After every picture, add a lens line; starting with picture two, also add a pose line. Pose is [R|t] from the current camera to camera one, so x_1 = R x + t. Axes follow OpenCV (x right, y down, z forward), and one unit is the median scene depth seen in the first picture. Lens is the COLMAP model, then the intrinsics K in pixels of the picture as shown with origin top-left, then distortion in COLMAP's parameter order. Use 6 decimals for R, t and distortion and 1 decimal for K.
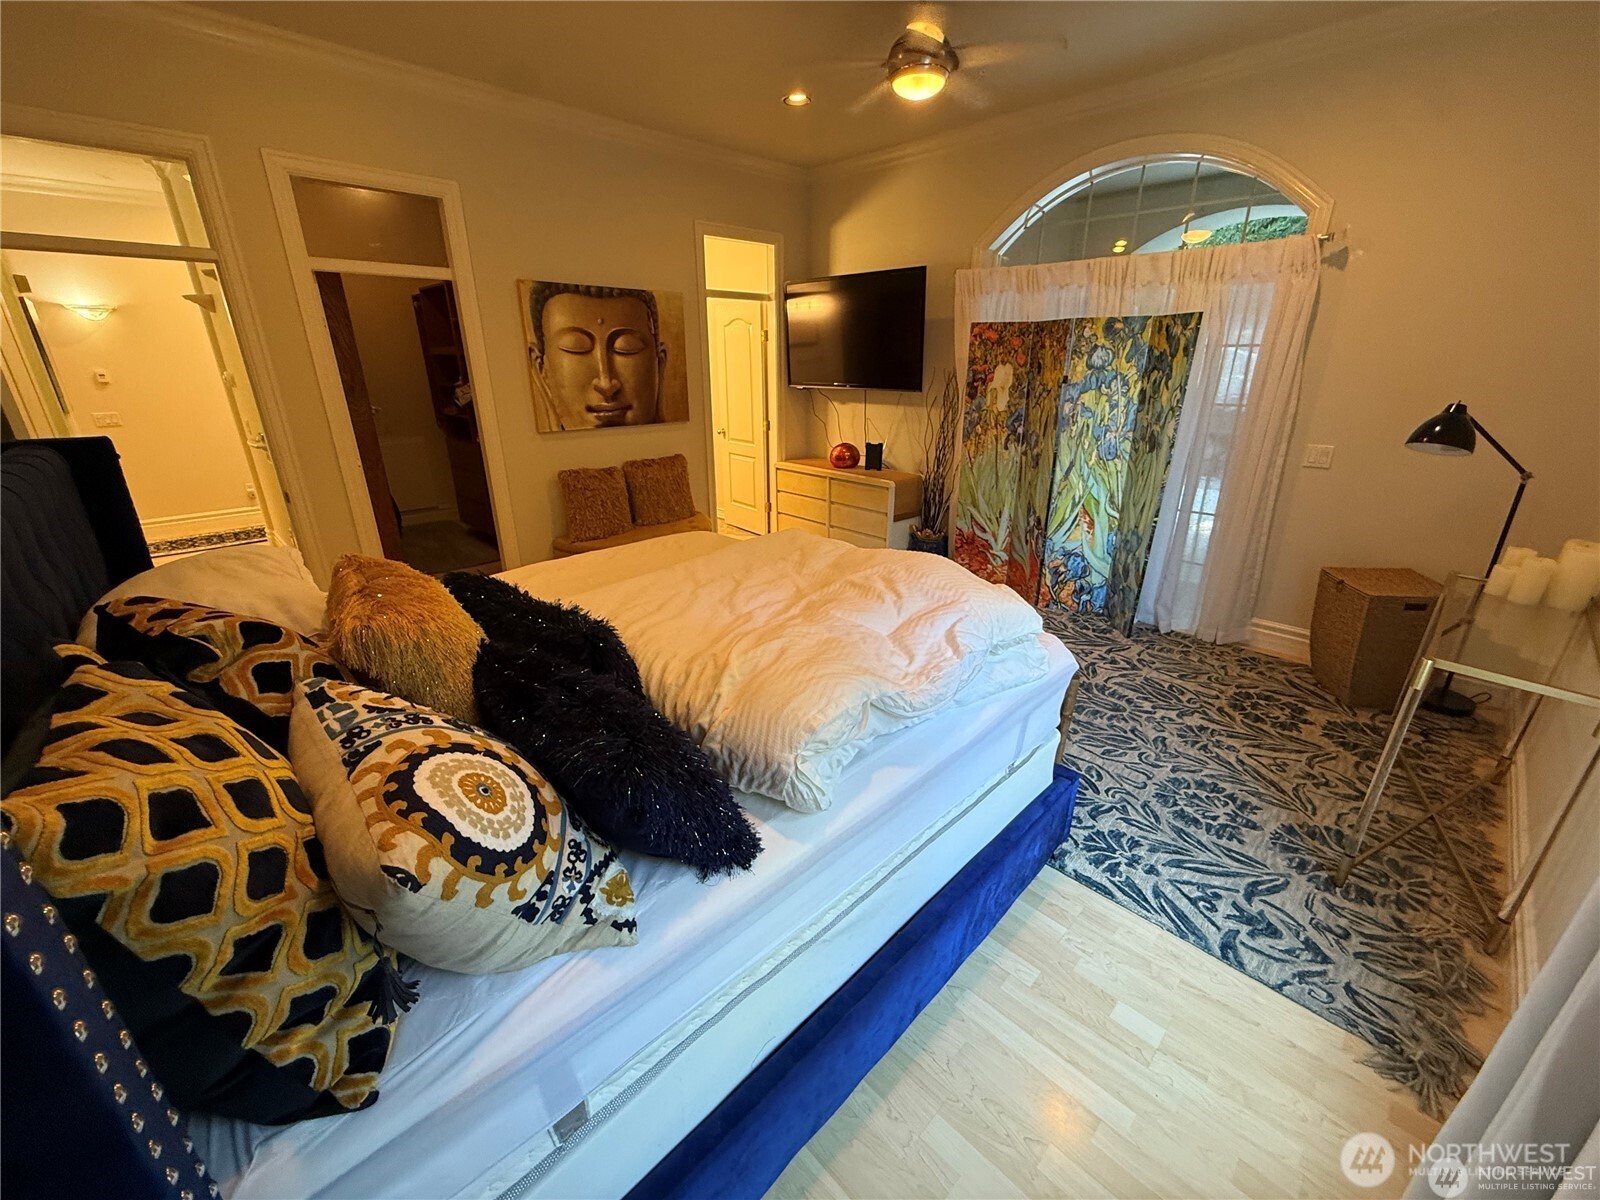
lens RADIAL K [[641.4, 0, 800.7], [0, 641.4, 600.8], [0, 0, 1]] dist [0.000365, 0.000235]
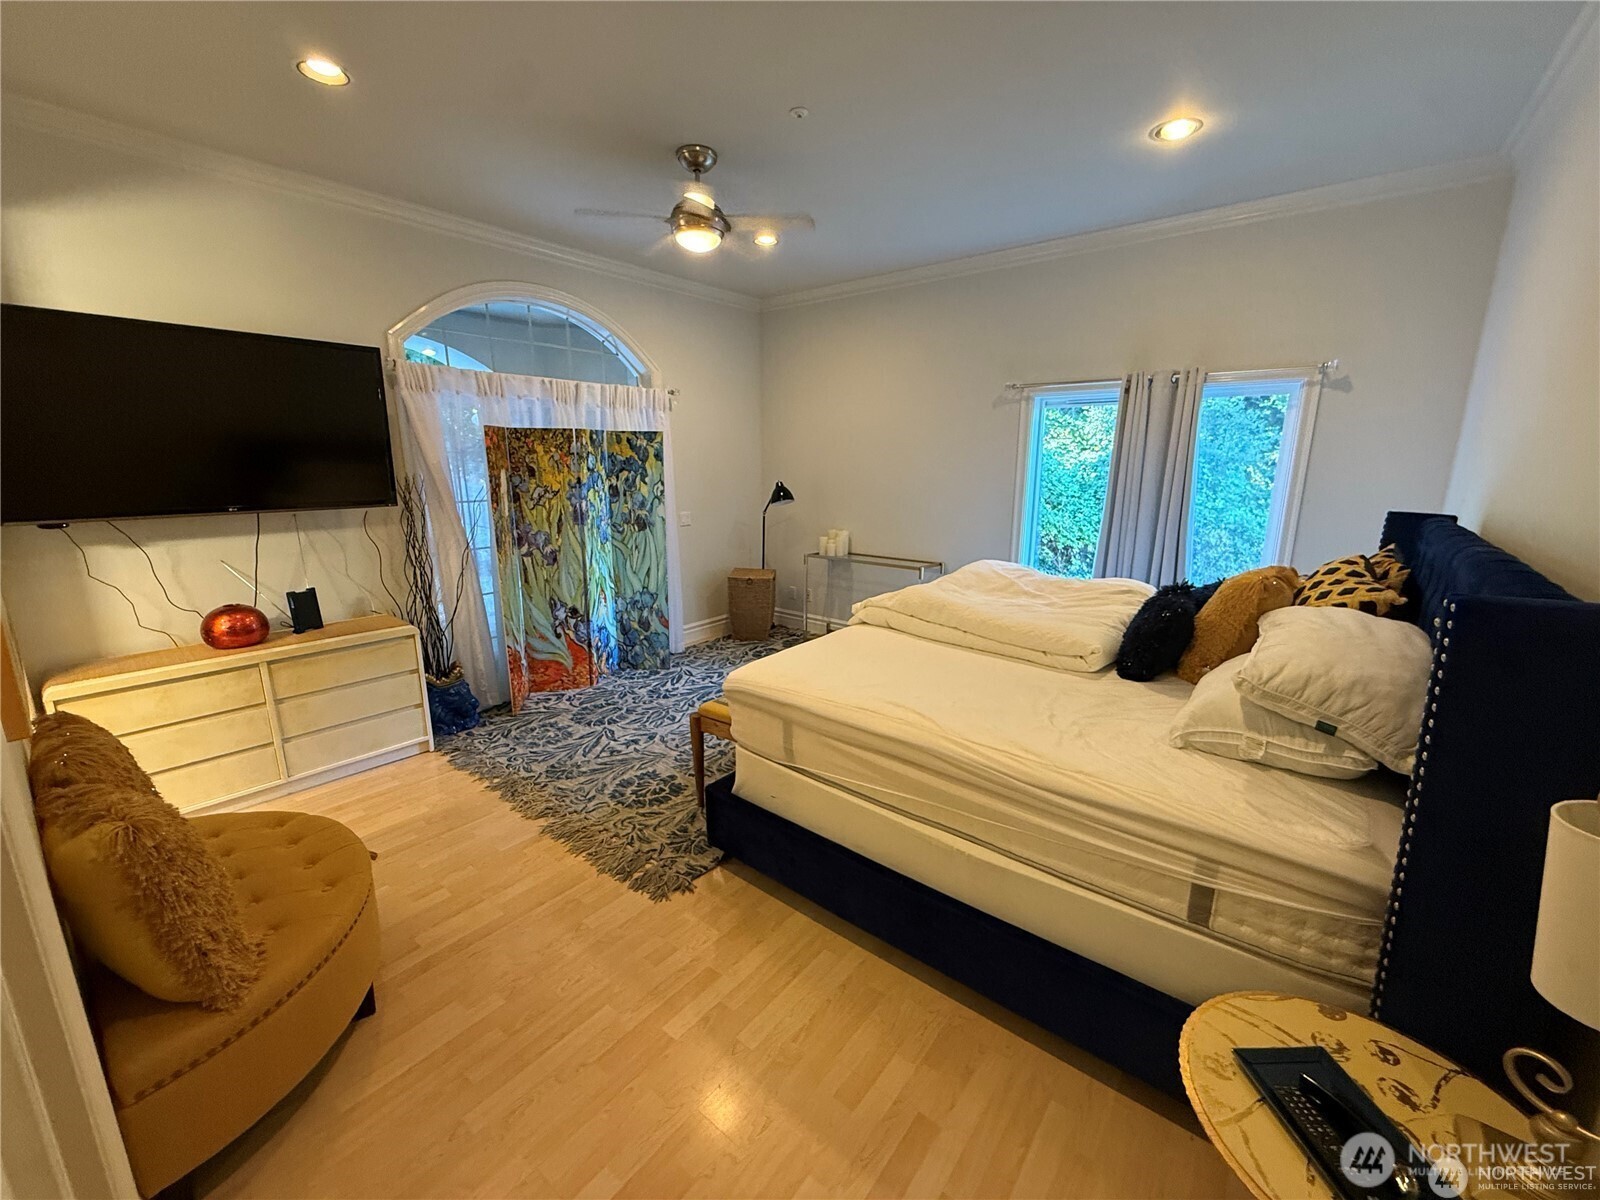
lens RADIAL K [[641.4, 0, 801.7], [0, 641.4, 603.7], [0, 0, 1]] dist [0.000365, 0.000235]
pose [[-0.120002, -0.223293, 0.967336, -0.757220], [0.346644, 0.903626, 0.251589, -0.295679], [-0.930289, 0.365513, -0.031034, 0.746164]]
